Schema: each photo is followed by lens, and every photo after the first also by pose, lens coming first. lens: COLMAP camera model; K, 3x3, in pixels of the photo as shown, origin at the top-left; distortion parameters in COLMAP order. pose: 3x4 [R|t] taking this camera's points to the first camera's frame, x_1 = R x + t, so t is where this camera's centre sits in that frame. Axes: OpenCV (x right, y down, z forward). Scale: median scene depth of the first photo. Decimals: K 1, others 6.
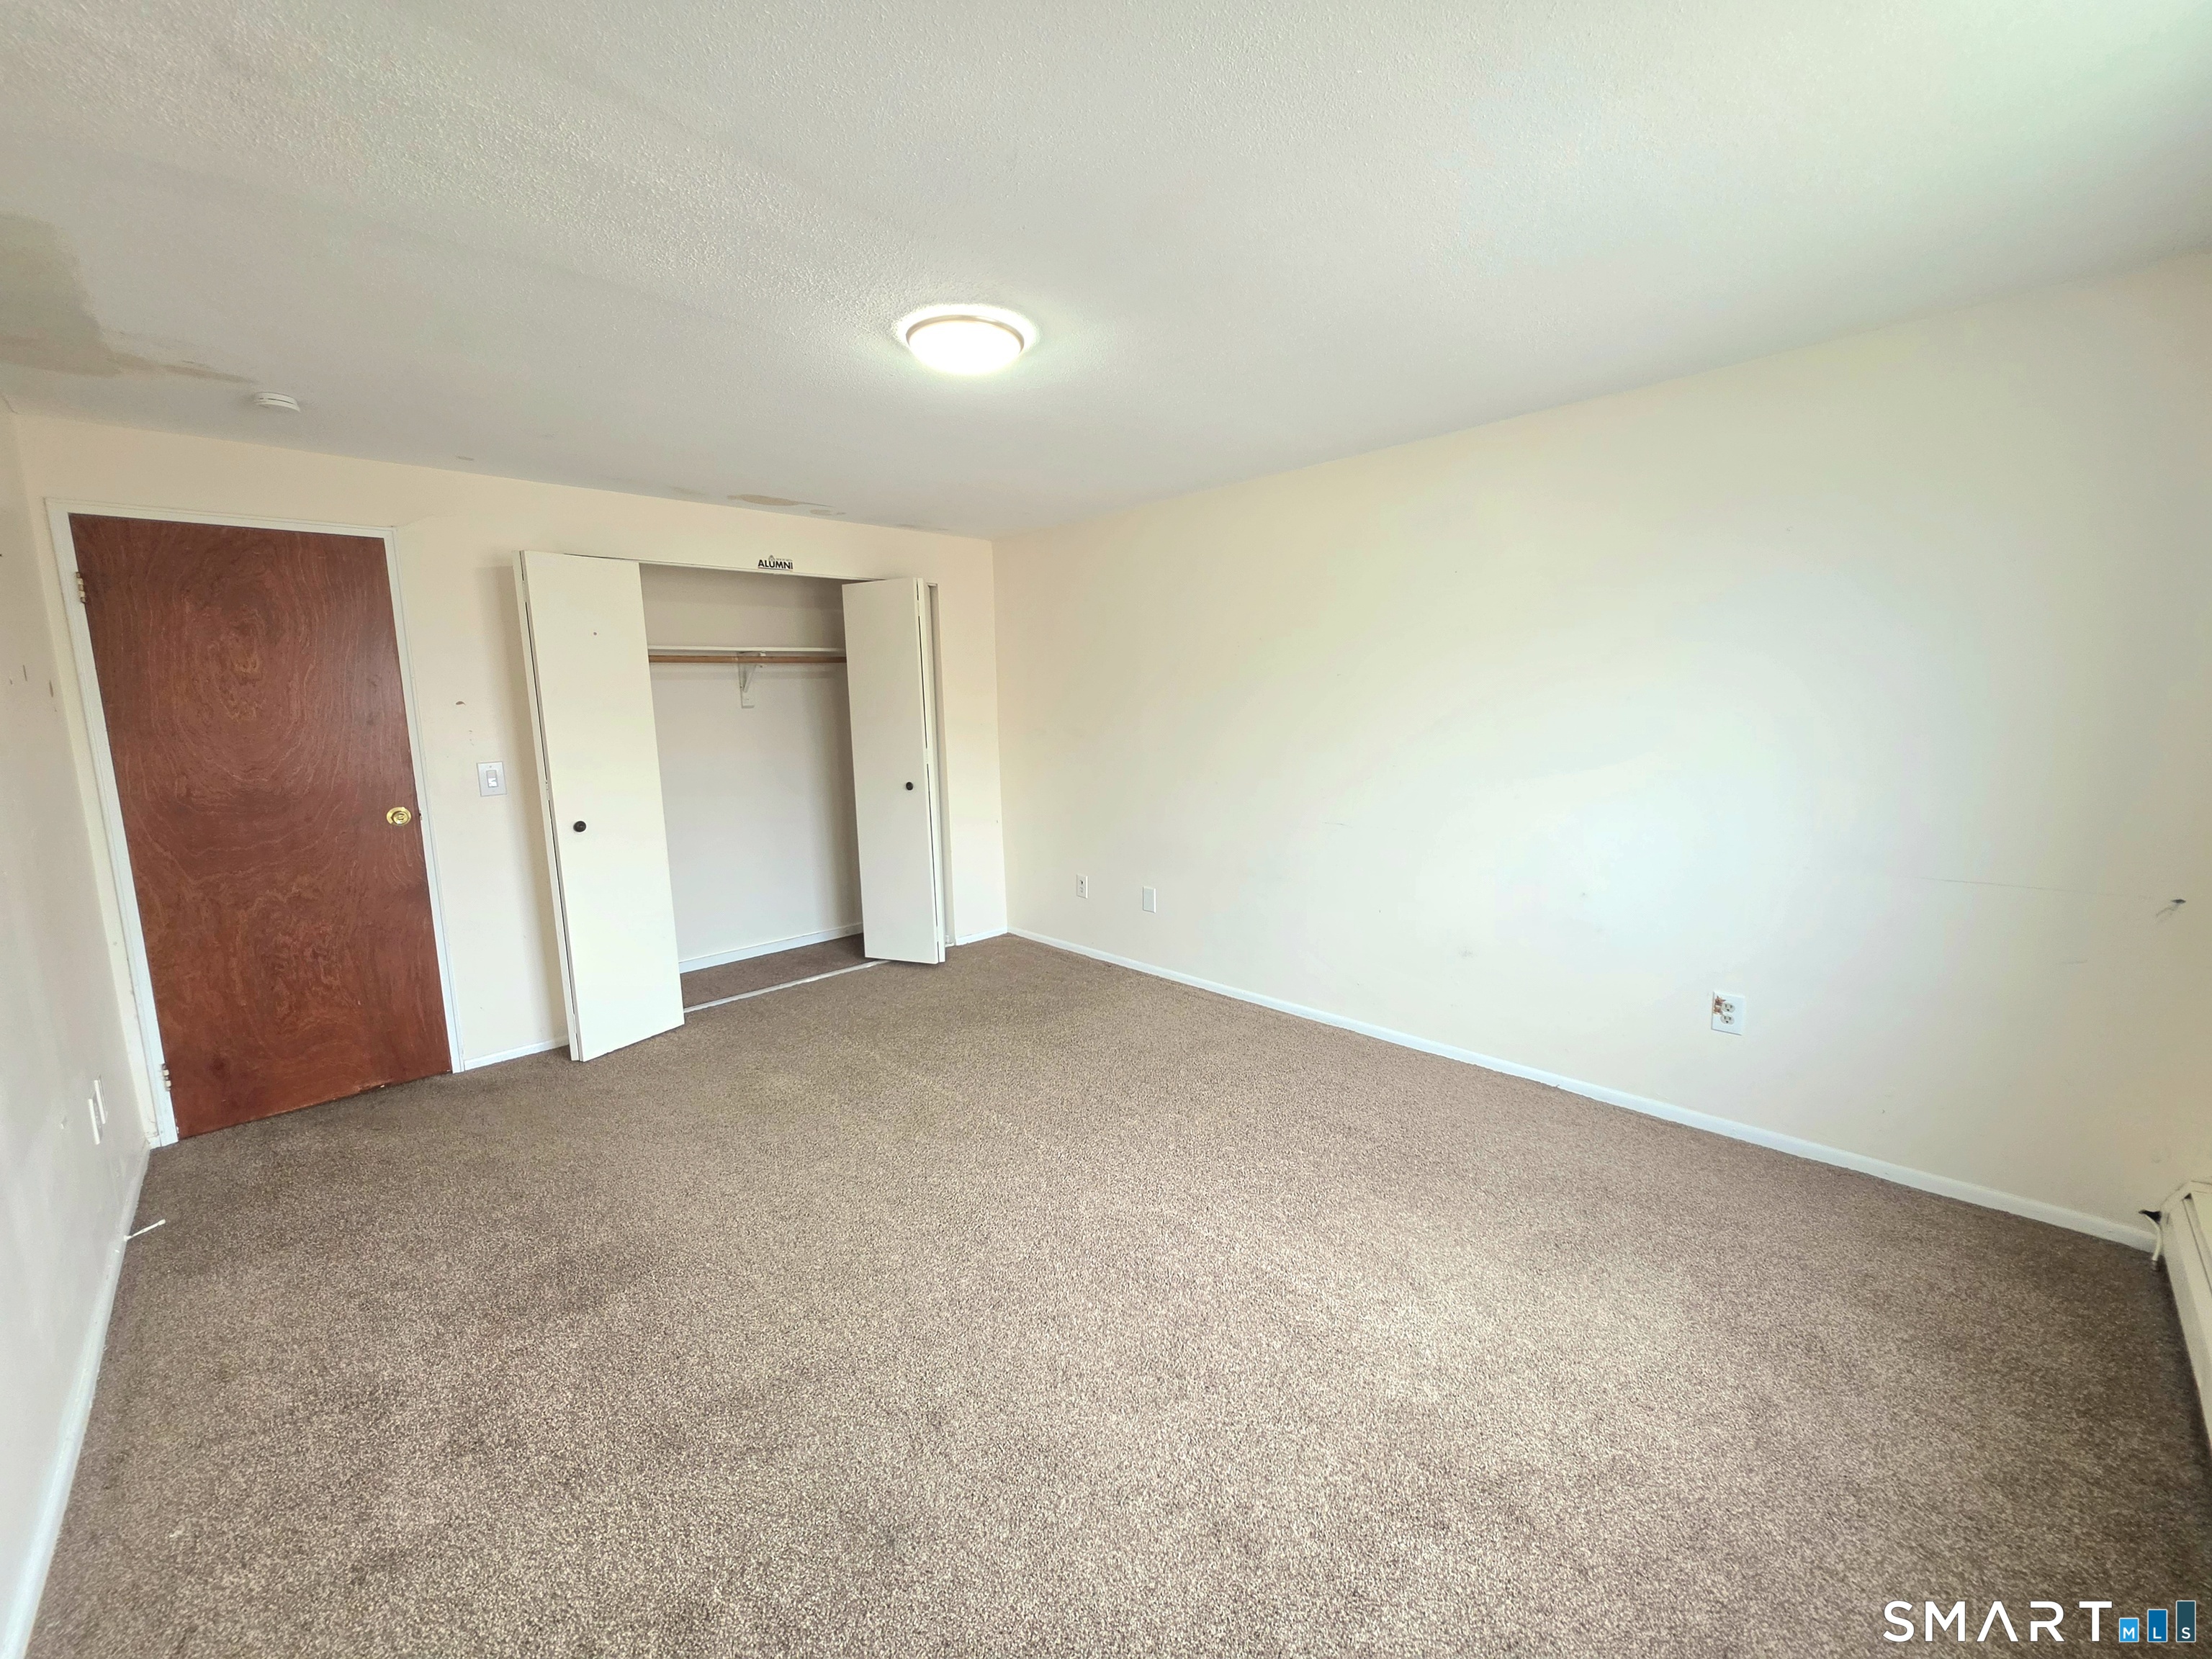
lens RADIAL K [[904.4, 0, 1106.0], [0, 904.4, 829.5], [0, 0, 1]] dist [0.000693, 0.000103]
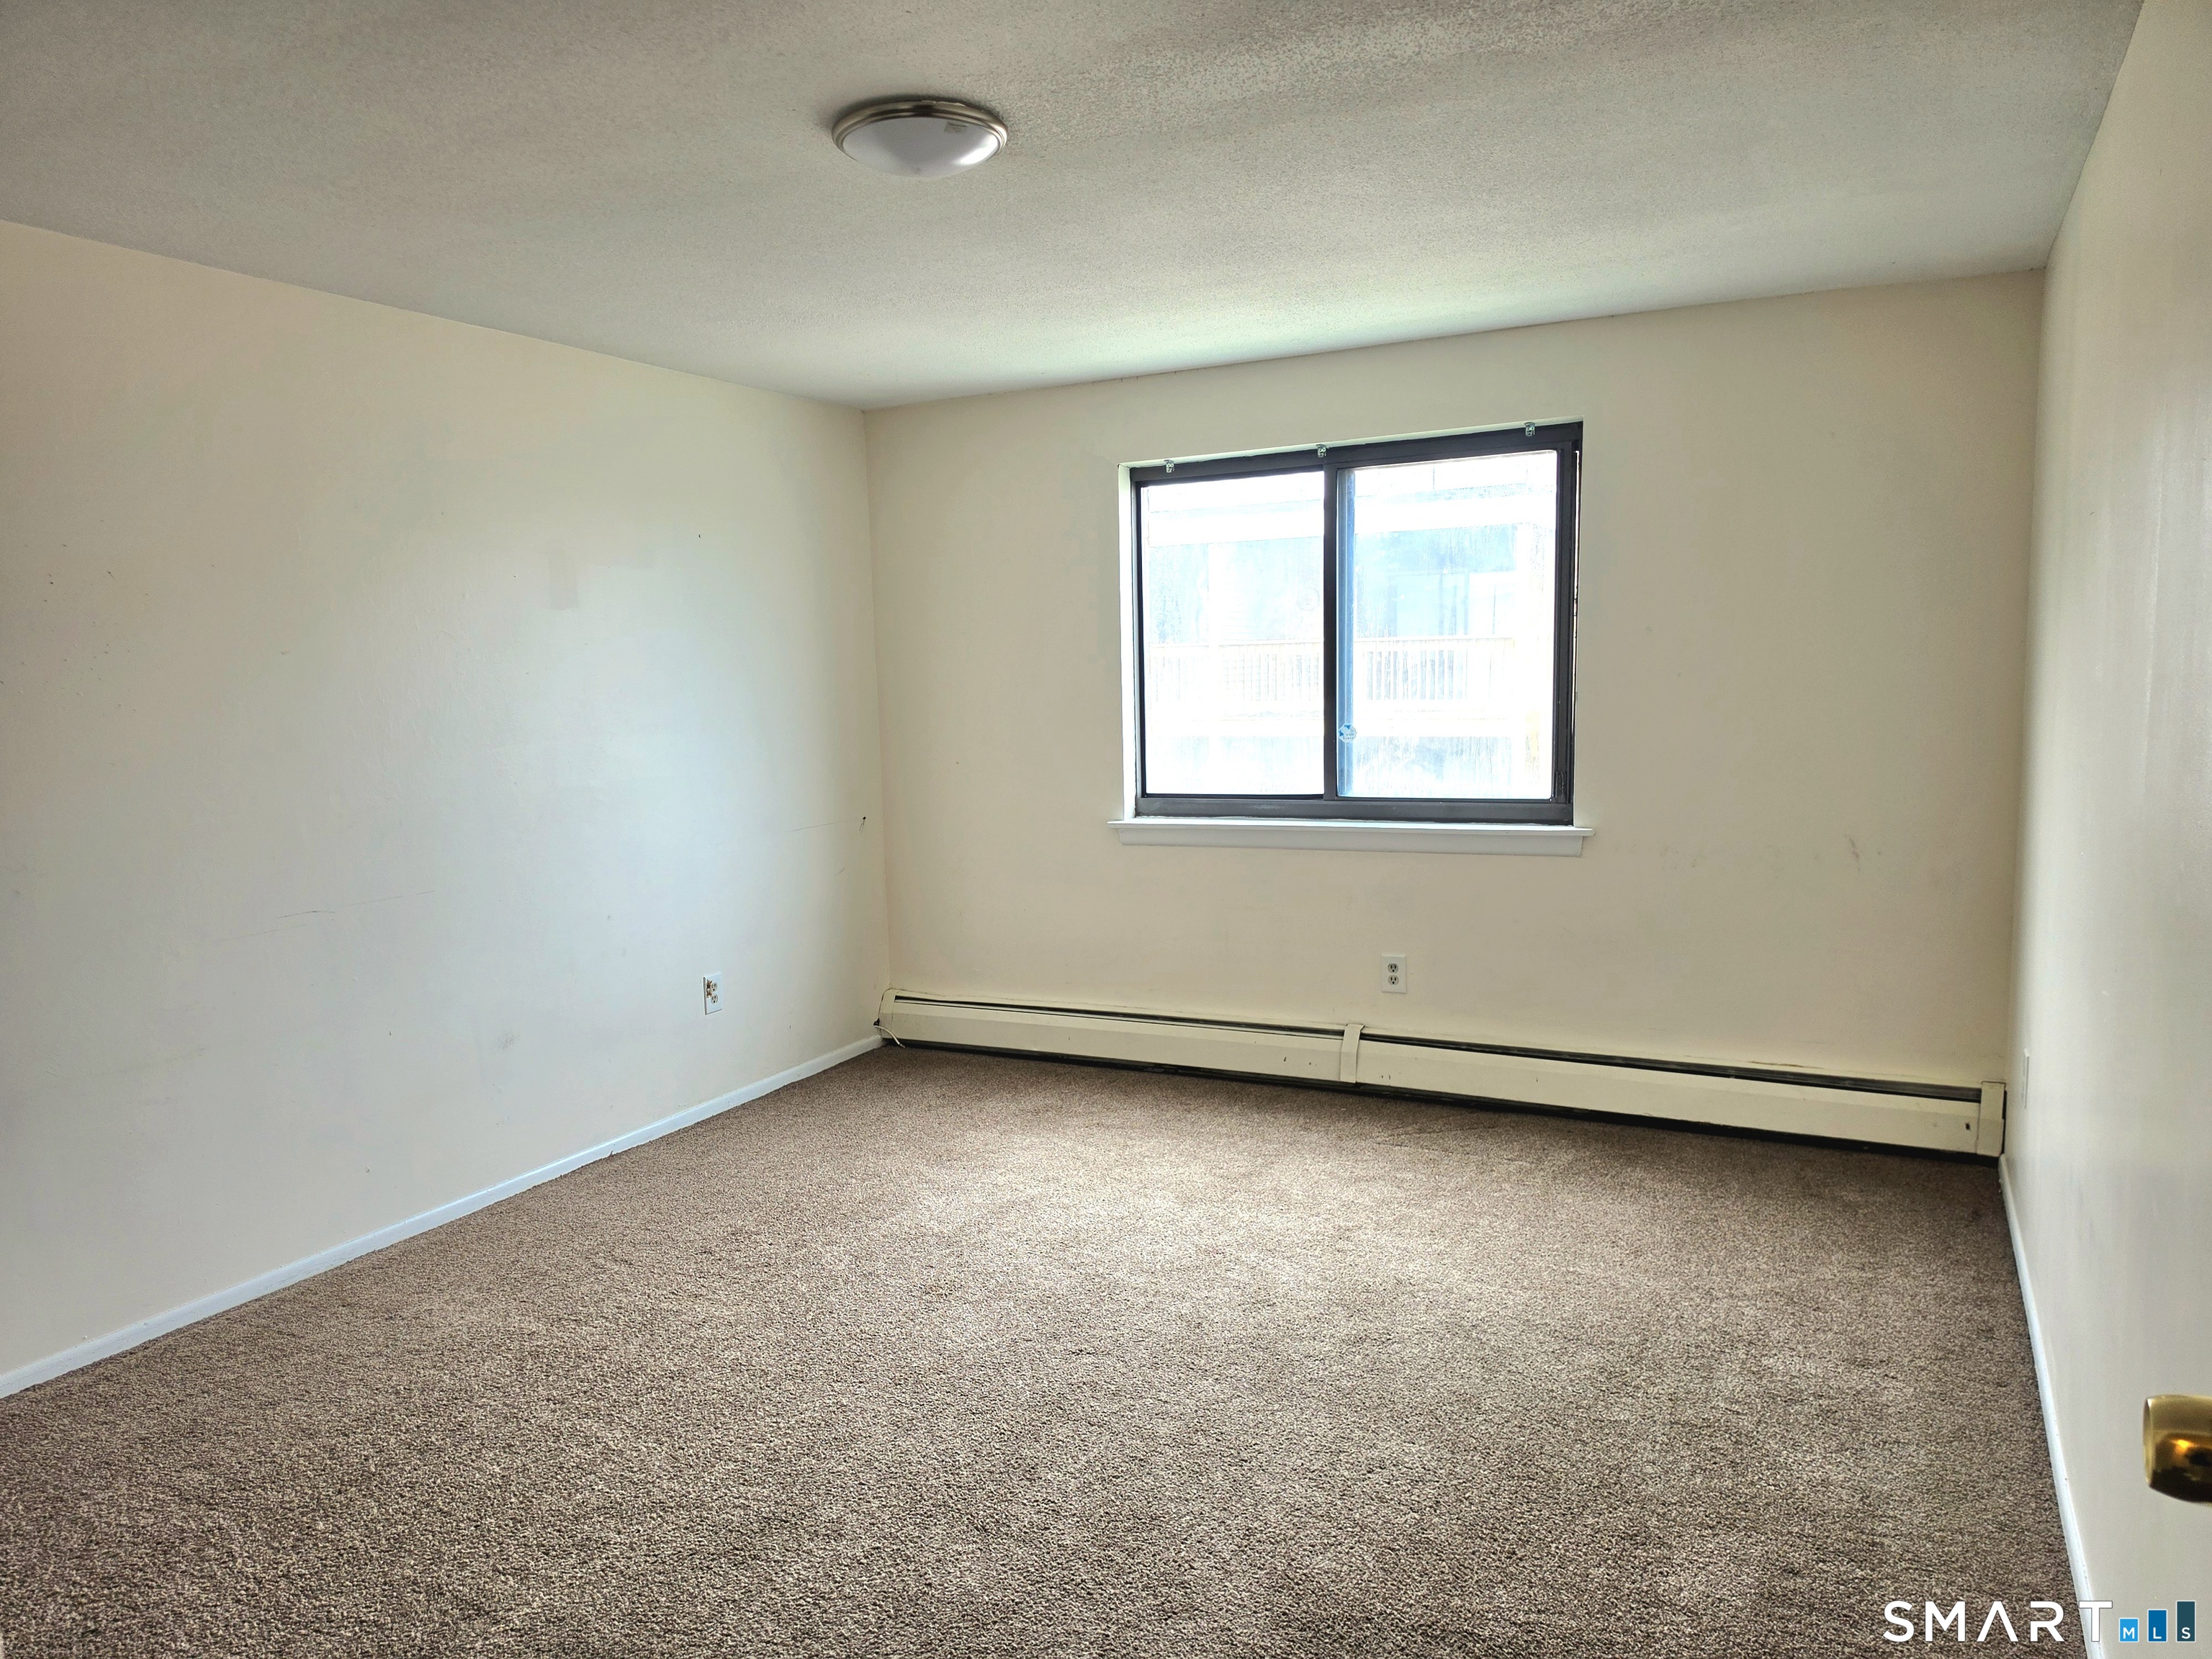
lens RADIAL K [[1490.2, 0, 1106.0], [0, 1490.2, 829.5], [0, 0, 1]] dist [0.000132, 0.000020]
pose [[-0.325168, -0.072775, 0.942852, -1.232648], [0.166605, 0.977030, 0.132871, -0.155254], [-0.930865, 0.200289, -0.305574, 1.228255]]
